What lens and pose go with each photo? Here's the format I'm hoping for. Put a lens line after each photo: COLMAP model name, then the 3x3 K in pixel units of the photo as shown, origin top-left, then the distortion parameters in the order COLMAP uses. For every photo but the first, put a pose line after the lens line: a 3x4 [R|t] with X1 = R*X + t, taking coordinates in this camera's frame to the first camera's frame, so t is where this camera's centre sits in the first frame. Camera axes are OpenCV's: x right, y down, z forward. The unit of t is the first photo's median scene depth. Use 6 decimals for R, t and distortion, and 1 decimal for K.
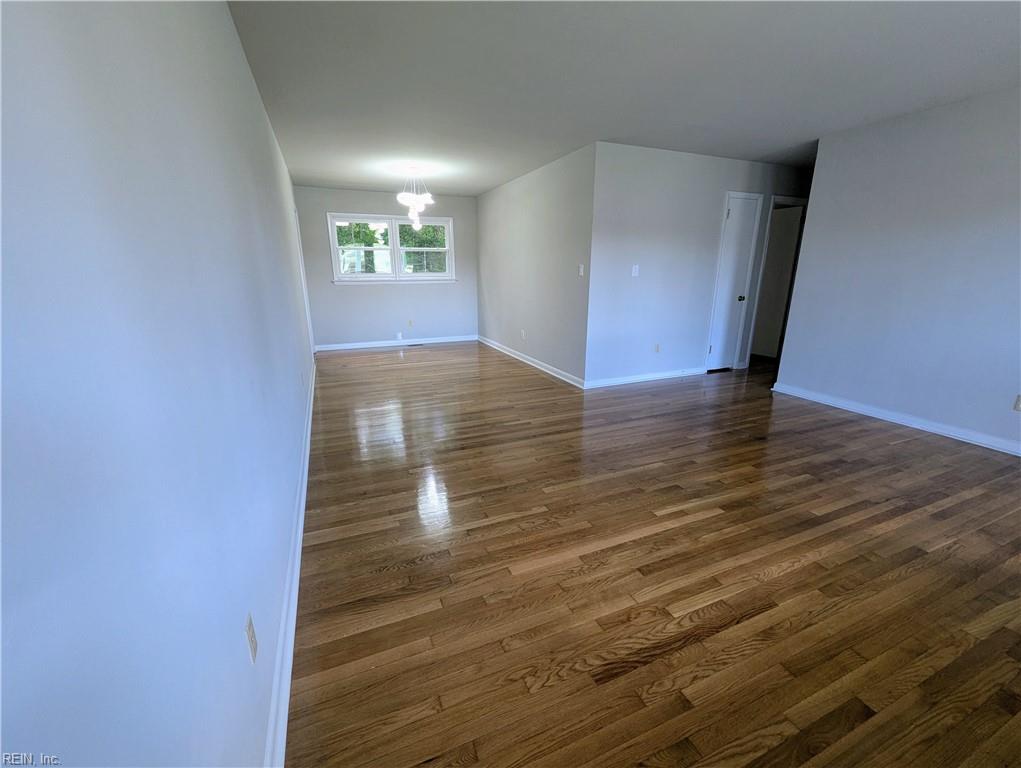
lens RADIAL K [[426.4, 0, 511.3], [0, 426.4, 388.5], [0, 0, 1]] dist [0.000887, -0.000147]
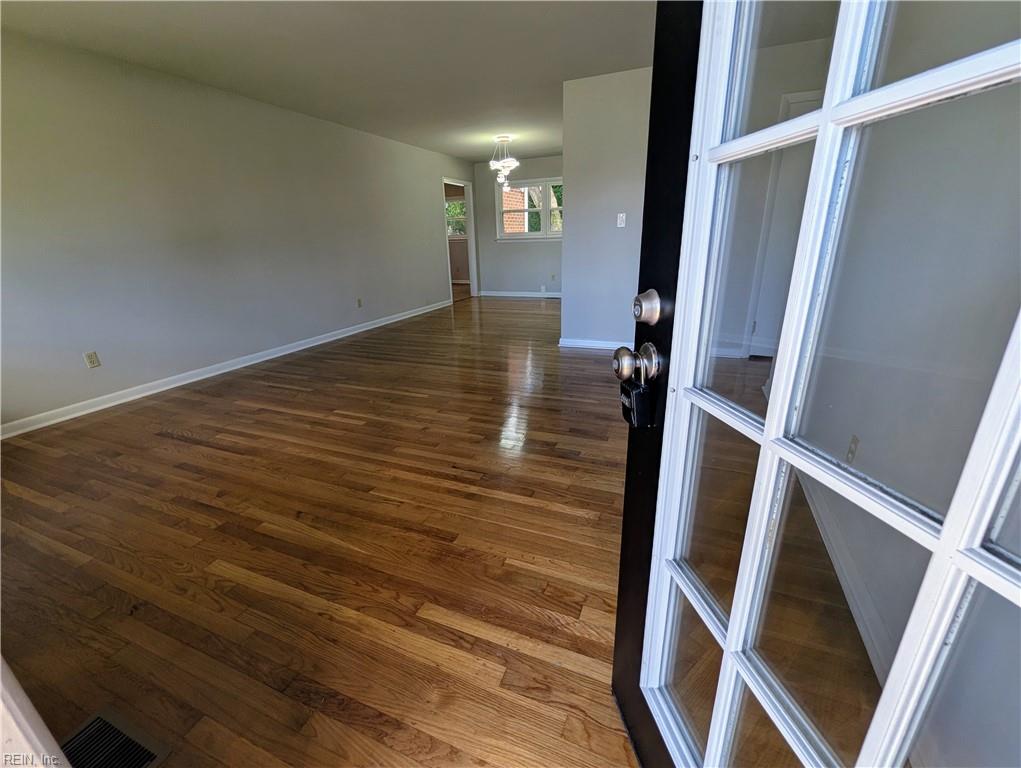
lens RADIAL K [[426.4, 0, 511.3], [0, 426.4, 388.5], [0, 0, 1]] dist [0.000887, -0.000147]
pose [[0.697564, 0.224082, -0.680582, 1.491262], [-0.167248, 0.974523, 0.149441, -0.059626], [0.696730, 0.009581, 0.717270, 0.396099]]
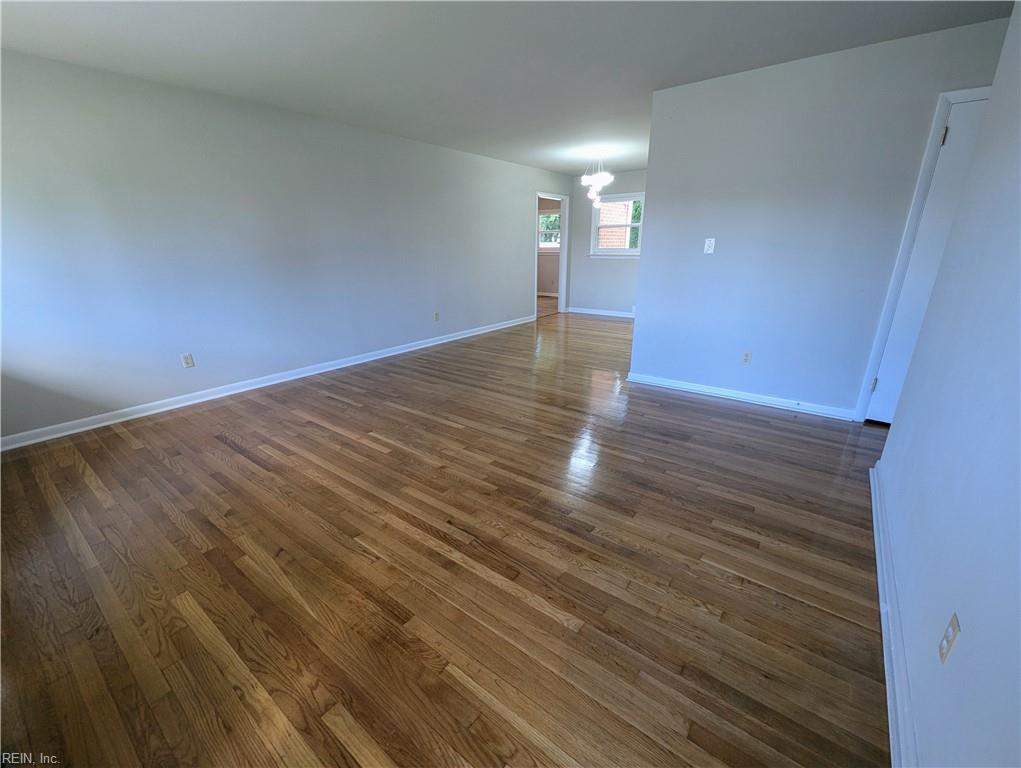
lens RADIAL K [[426.4, 0, 511.3], [0, 426.4, 388.5], [0, 0, 1]] dist [0.000887, -0.000147]
pose [[0.493534, 0.275524, -0.824931, 1.501422], [-0.228474, 0.956254, 0.182695, -0.170646], [0.839180, 0.098309, 0.534894, 0.593763]]
